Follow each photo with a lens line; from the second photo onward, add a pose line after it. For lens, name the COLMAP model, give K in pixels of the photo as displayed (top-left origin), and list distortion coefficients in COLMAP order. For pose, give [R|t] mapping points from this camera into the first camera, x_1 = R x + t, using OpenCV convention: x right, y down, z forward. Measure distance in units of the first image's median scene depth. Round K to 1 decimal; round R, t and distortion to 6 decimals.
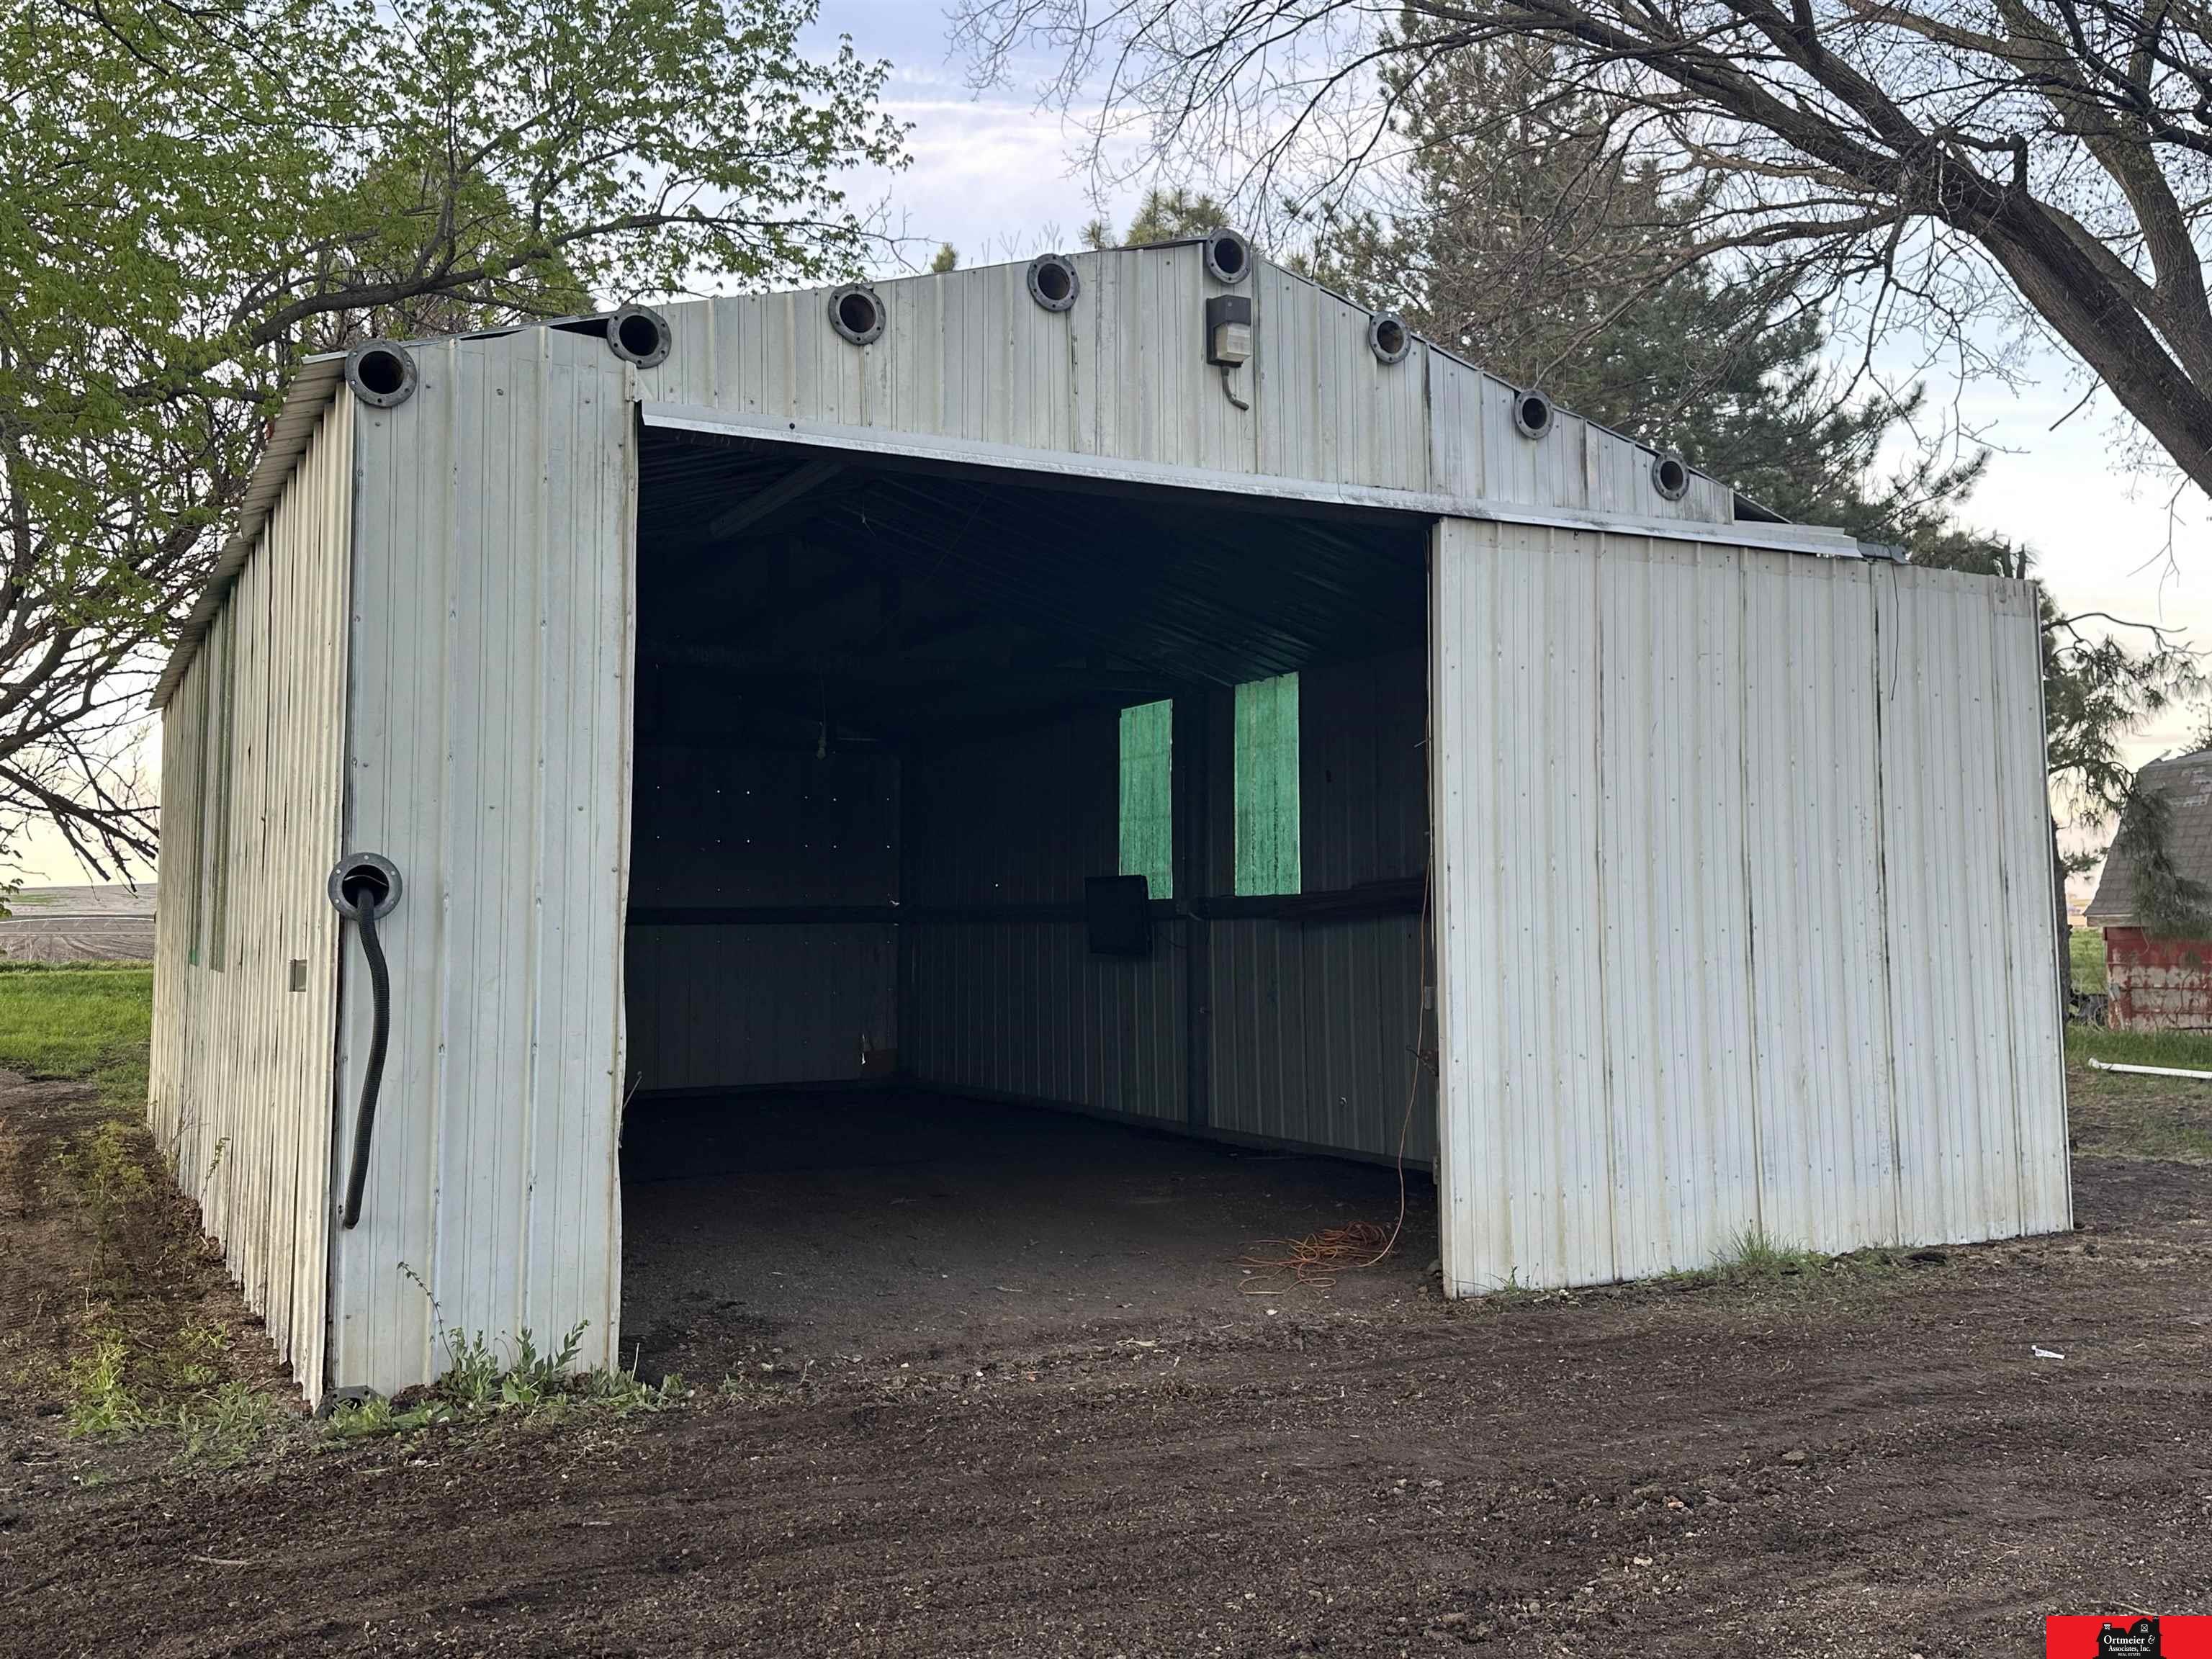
lens RADIAL K [[1933.1, 0, 1106.3], [0, 1933.1, 834.3], [0, 0, 1]] dist [0.013939, -0.010952]
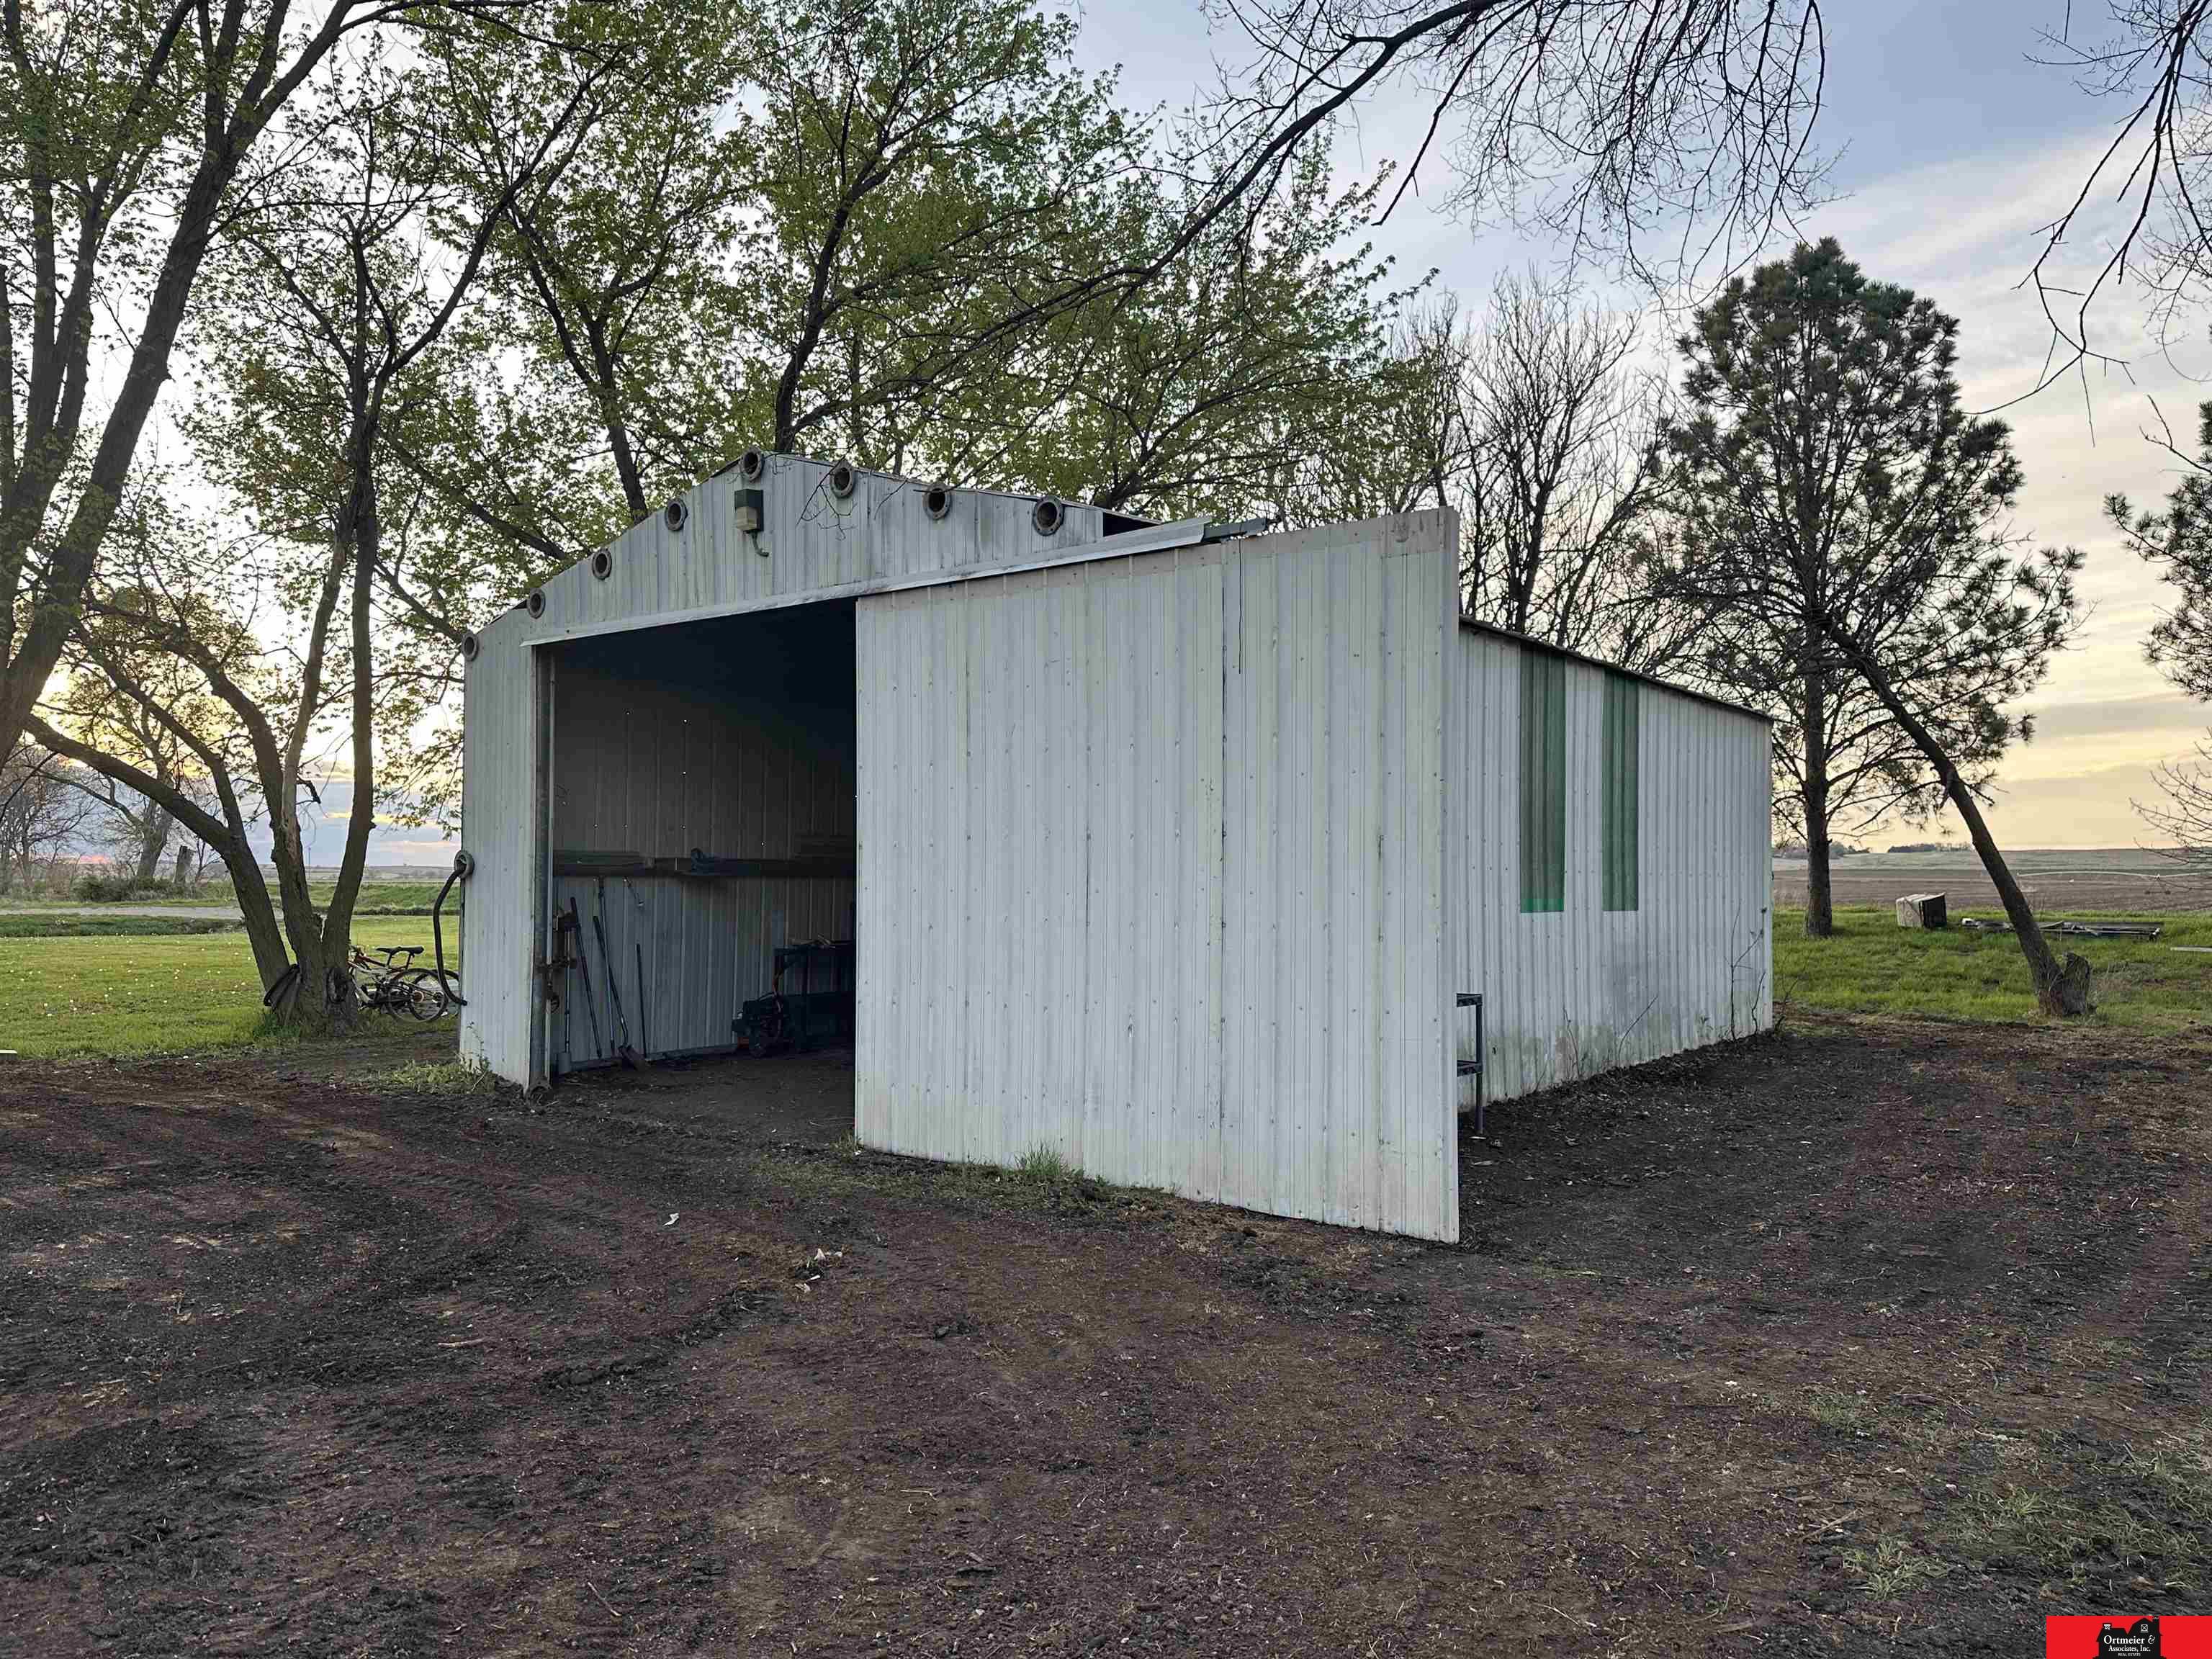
lens RADIAL K [[1547.4, 0, 1105.4], [0, 1547.4, 825.6], [0, 0, 1]] dist [0.012481, 0.000318]
pose [[0.443392, -0.027389, -0.895909, 1.149911], [0.021034, 0.999576, -0.020149, 0.027823], [0.896081, -0.009911, 0.443779, 0.593035]]
